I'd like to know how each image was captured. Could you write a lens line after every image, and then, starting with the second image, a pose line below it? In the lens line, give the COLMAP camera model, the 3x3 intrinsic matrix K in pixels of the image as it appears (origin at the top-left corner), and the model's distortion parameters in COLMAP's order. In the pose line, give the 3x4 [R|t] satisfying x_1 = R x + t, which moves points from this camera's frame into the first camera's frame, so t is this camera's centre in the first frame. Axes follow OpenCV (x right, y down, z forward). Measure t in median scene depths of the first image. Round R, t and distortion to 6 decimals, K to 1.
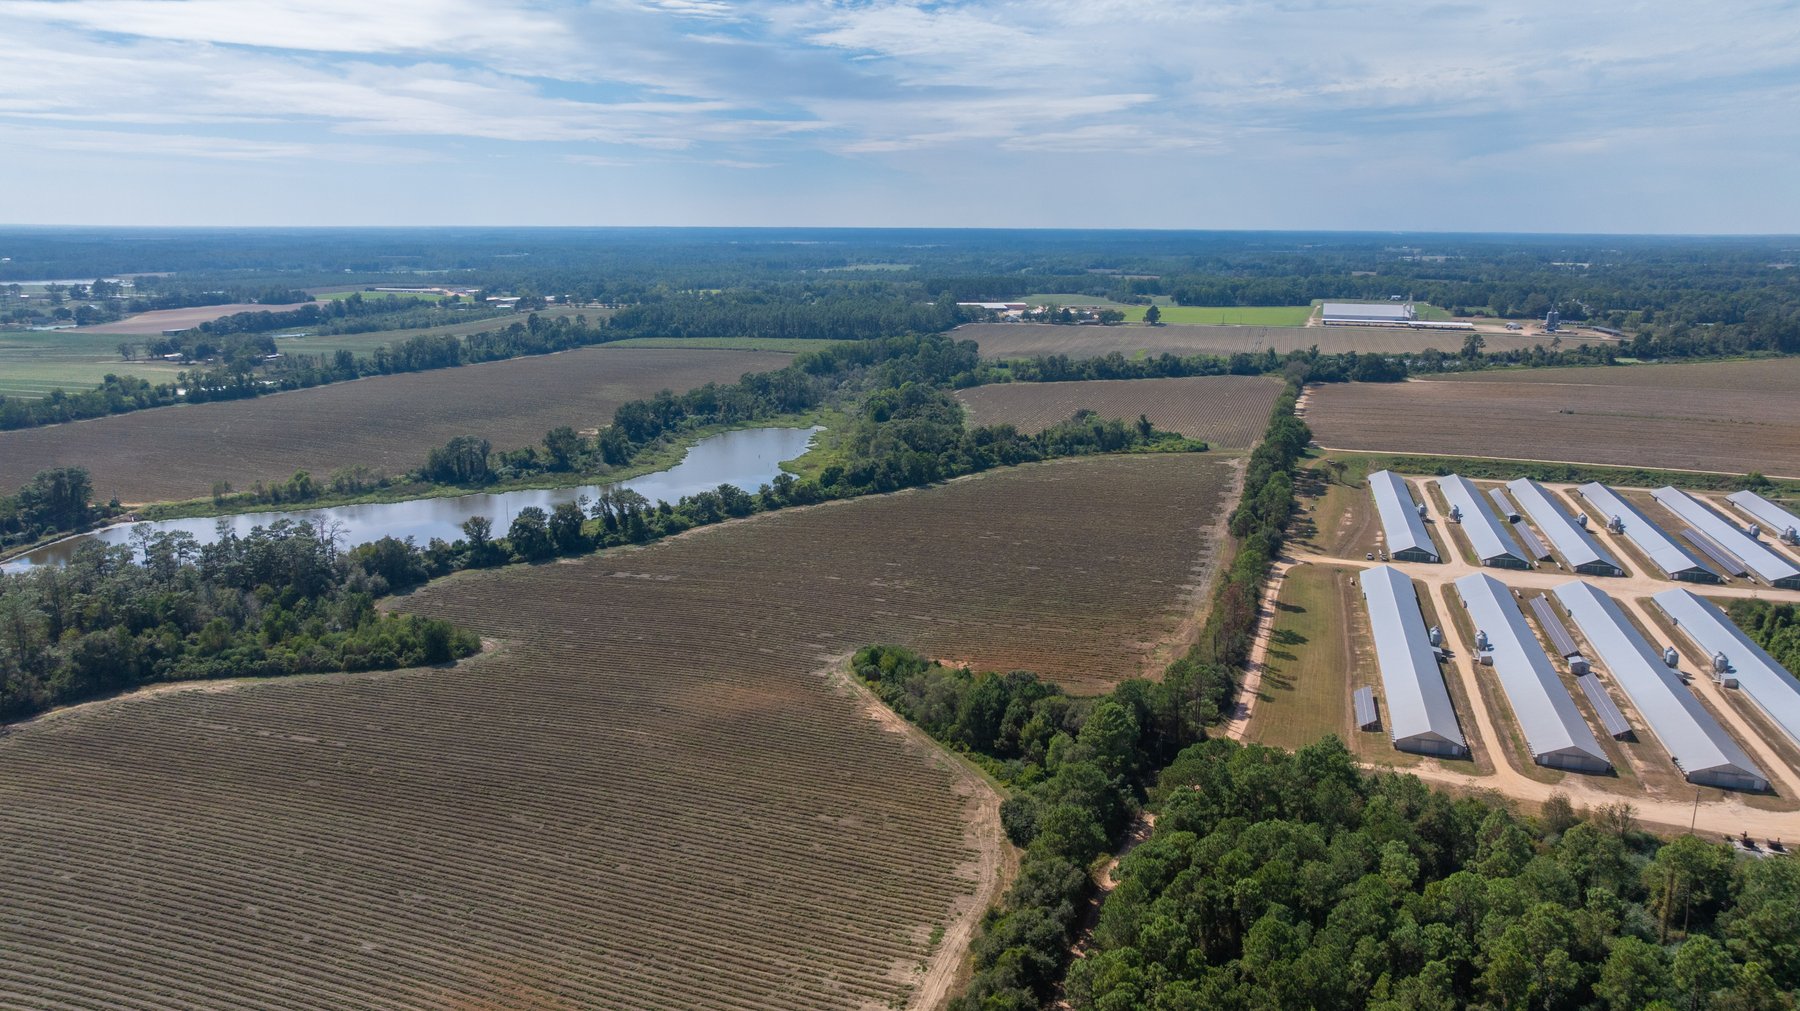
lens RADIAL K [[1265.5, 0, 908.6], [0, 1265.5, 495.4], [0, 0, 1]] dist [-0.021598, 0.003433]
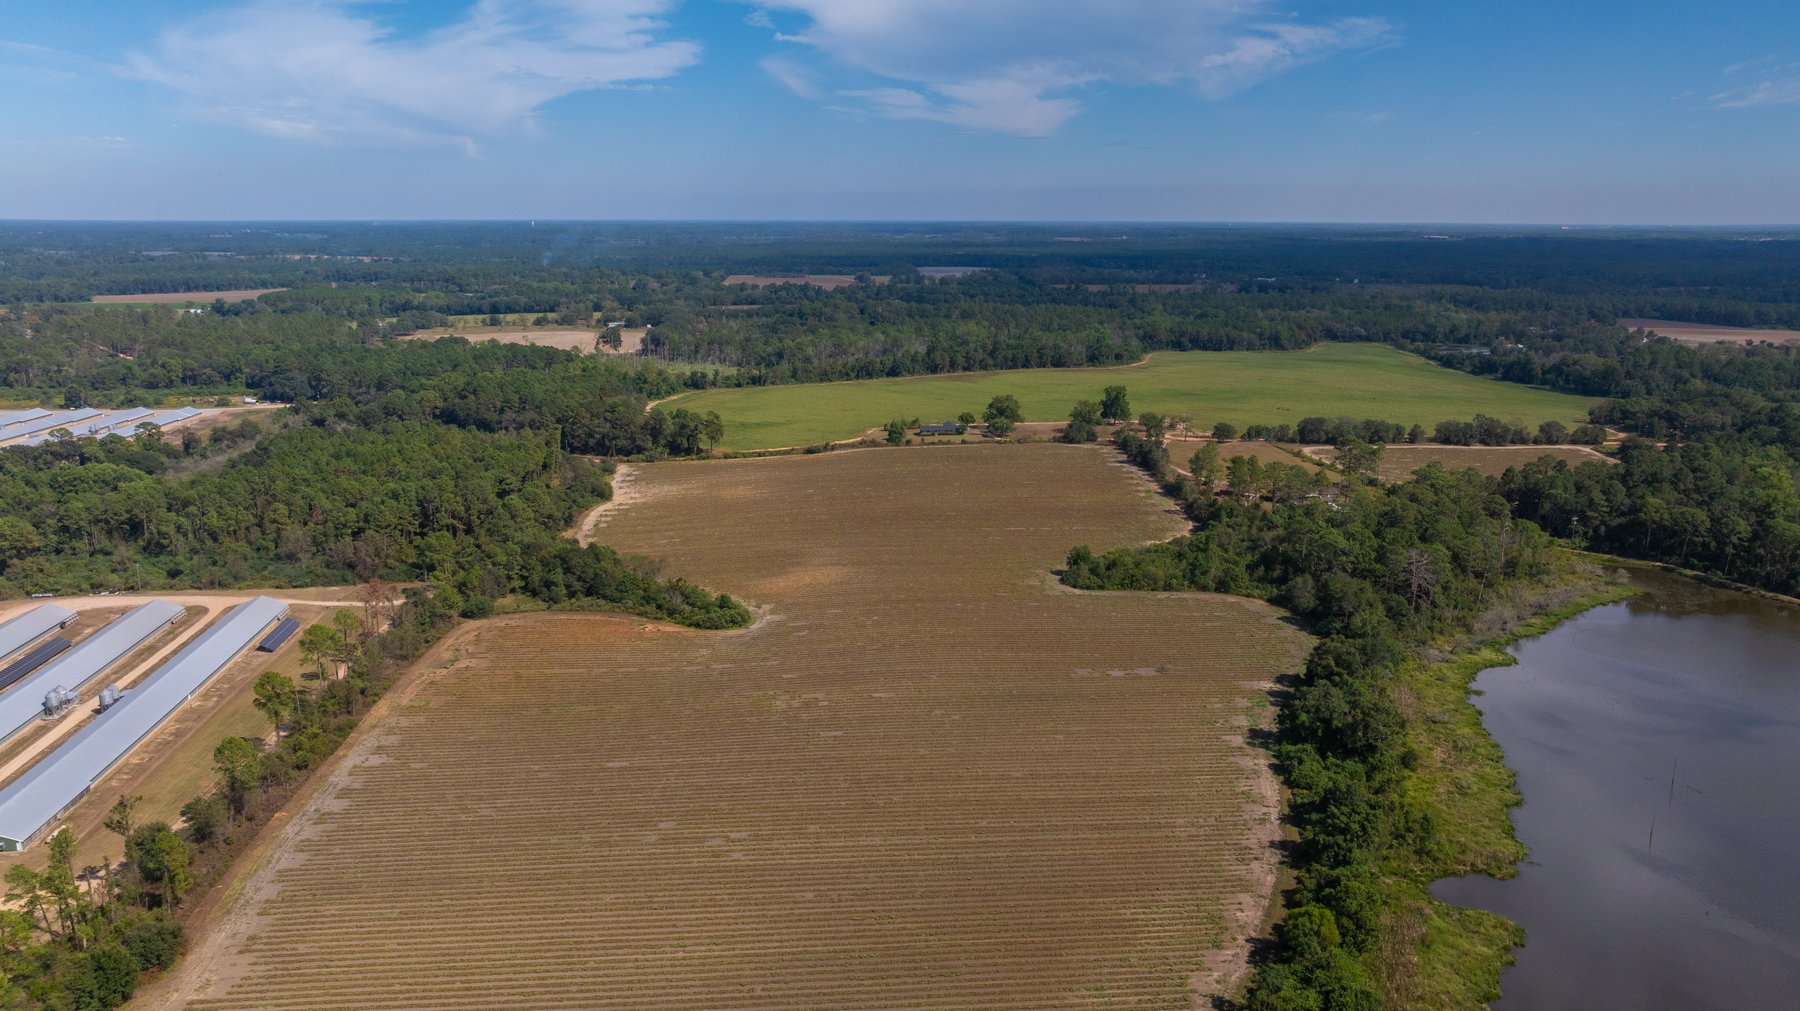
lens RADIAL K [[1276.1, 0, 912.0], [0, 1276.1, 441.9], [0, 0, 1]] dist [-0.018990, 0.002185]
pose [[-0.910587, 0.064275, -0.408289, 0.141959], [-0.095745, 0.928161, 0.359653, -0.221792], [0.402075, 0.366587, -0.839017, 1.016778]]
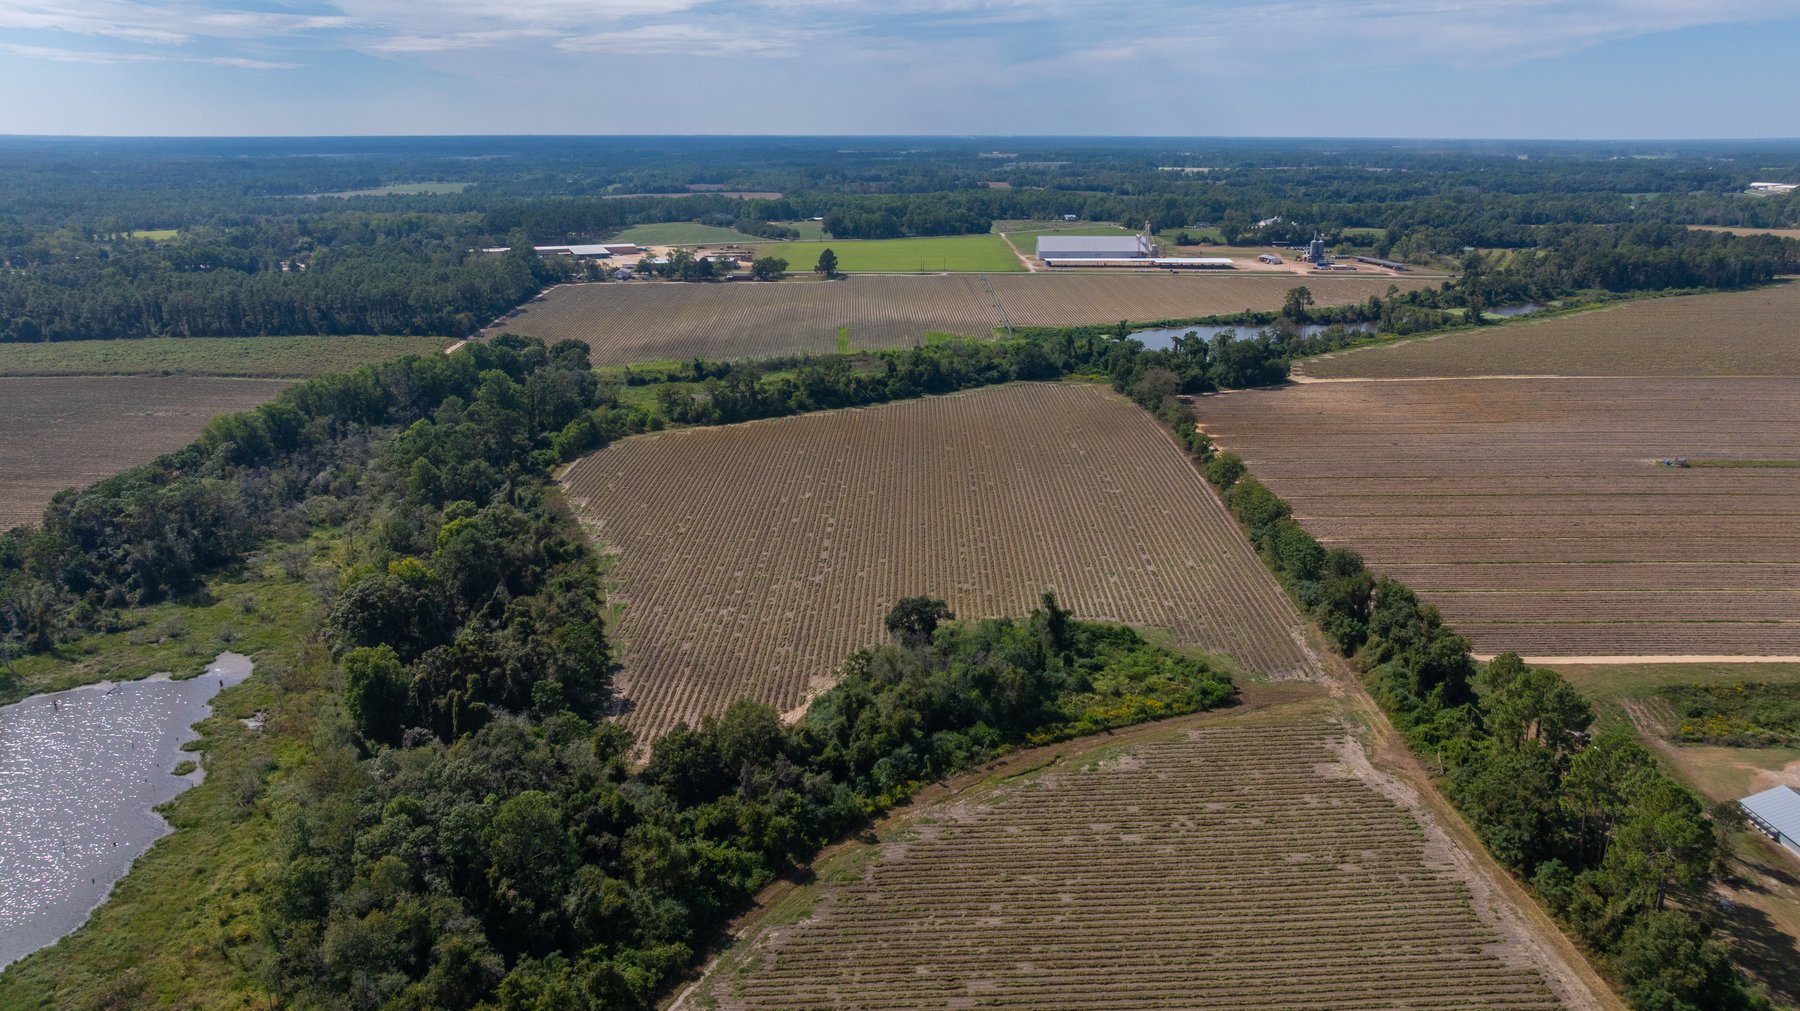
lens RADIAL K [[1267.6, 0, 908.2], [0, 1267.6, 492.9], [0, 0, 1]] dist [-0.037217, 0.042960]
pose [[0.946987, -0.091780, 0.307883, 0.015015], [0.070505, 0.994334, 0.079551, -0.141679], [-0.313440, -0.053626, 0.948093, 0.650466]]
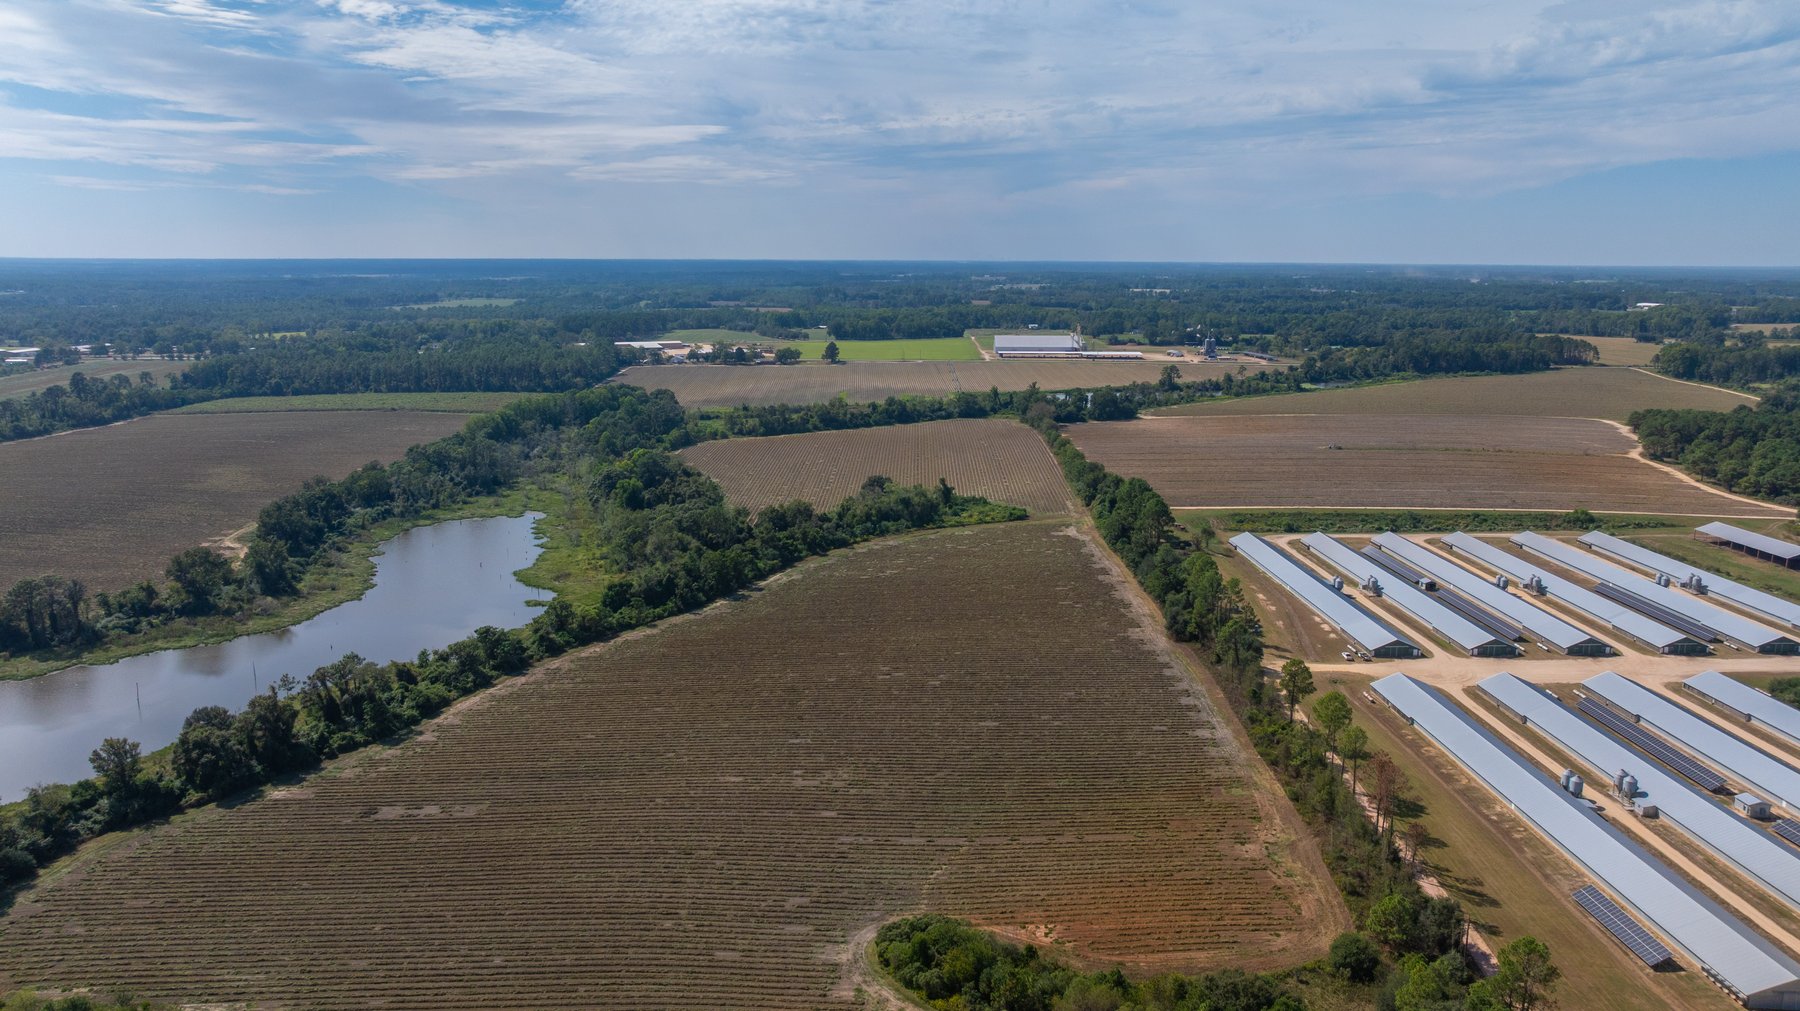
lens RADIAL K [[1265.5, 0, 908.6], [0, 1265.5, 495.4], [0, 0, 1]] dist [-0.021598, 0.003433]
pose [[0.947055, -0.060172, 0.315381, -0.112040], [0.067416, 0.997652, -0.012099, -0.045875], [-0.313912, 0.032720, 0.948888, 0.208367]]
